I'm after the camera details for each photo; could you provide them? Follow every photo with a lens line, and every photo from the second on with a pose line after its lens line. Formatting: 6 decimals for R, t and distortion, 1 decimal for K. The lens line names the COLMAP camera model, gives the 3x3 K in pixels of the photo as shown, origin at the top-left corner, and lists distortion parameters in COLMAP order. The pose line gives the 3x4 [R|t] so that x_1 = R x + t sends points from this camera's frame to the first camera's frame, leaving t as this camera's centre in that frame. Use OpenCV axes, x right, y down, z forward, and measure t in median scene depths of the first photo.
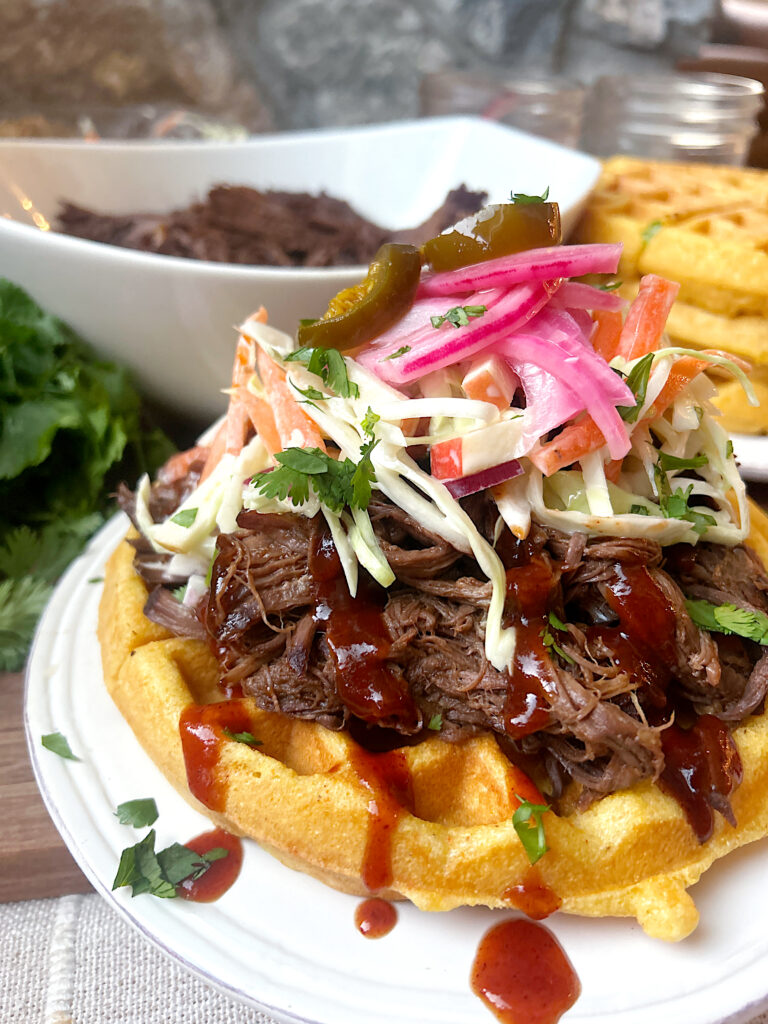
lens RADIAL K [[796.5, 0, 390.6], [0, 796.5, 511.6], [0, 0, 1]] dist [-0.010007, -0.033450]
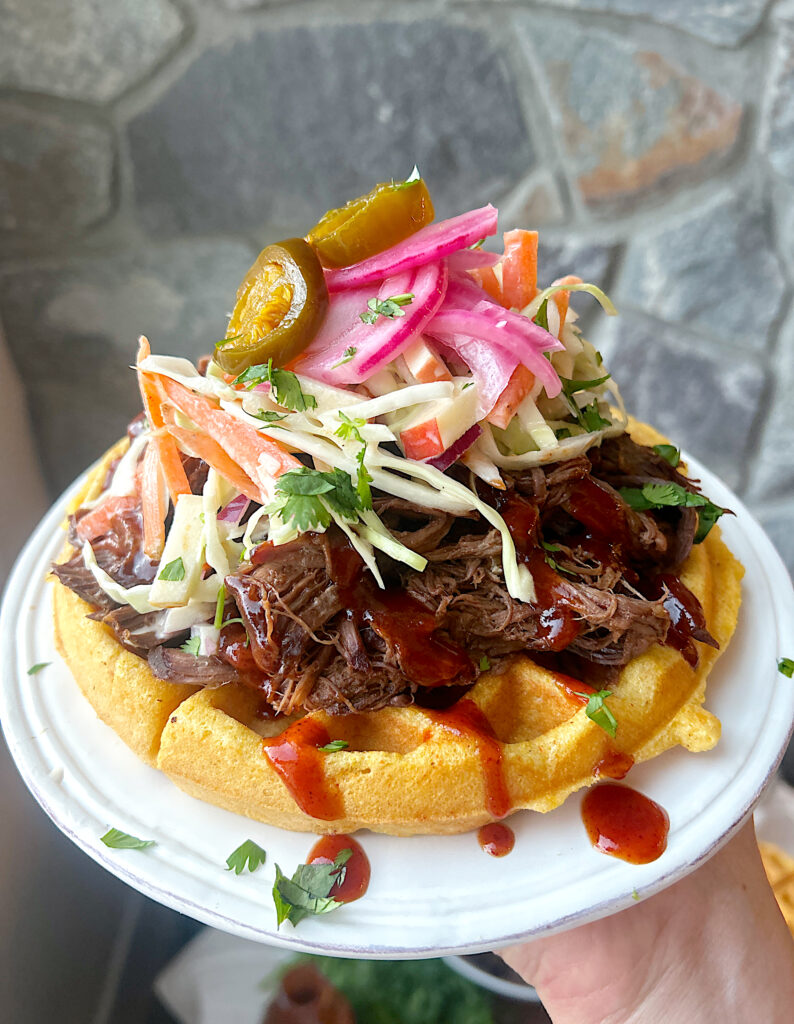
lens RADIAL K [[835.2, 0, 396.8], [0, 835.2, 518.9], [0, 0, 1]] dist [0.012608, -0.003463]
pose [[0.885093, -0.329289, 0.328907, -0.378295], [0.292031, 0.943195, 0.158433, -0.158453], [-0.362393, -0.044178, 0.930978, -0.064255]]
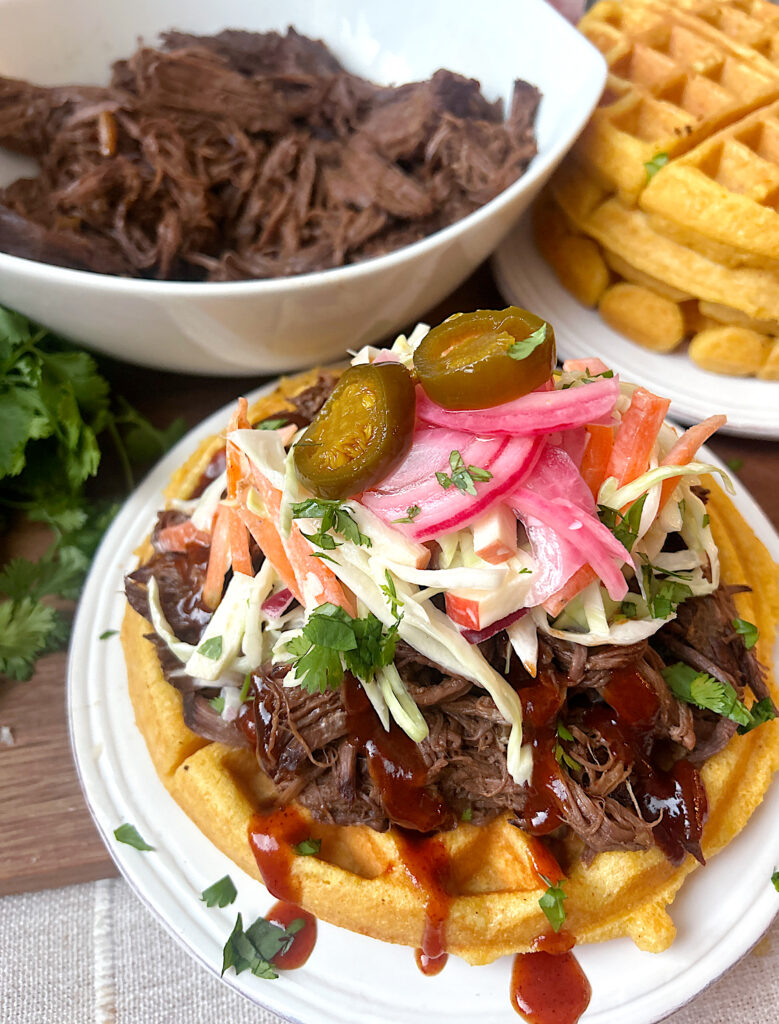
lens RADIAL K [[815.7, 0, 414.1], [0, 815.7, 508.9], [0, 0, 1]] dist [-0.035674, 0.010500]
pose [[0.988526, -0.114601, 0.098402, -0.088267], [0.074632, 0.936935, 0.341442, -0.585162], [-0.131326, -0.330181, 0.934737, 0.020131]]
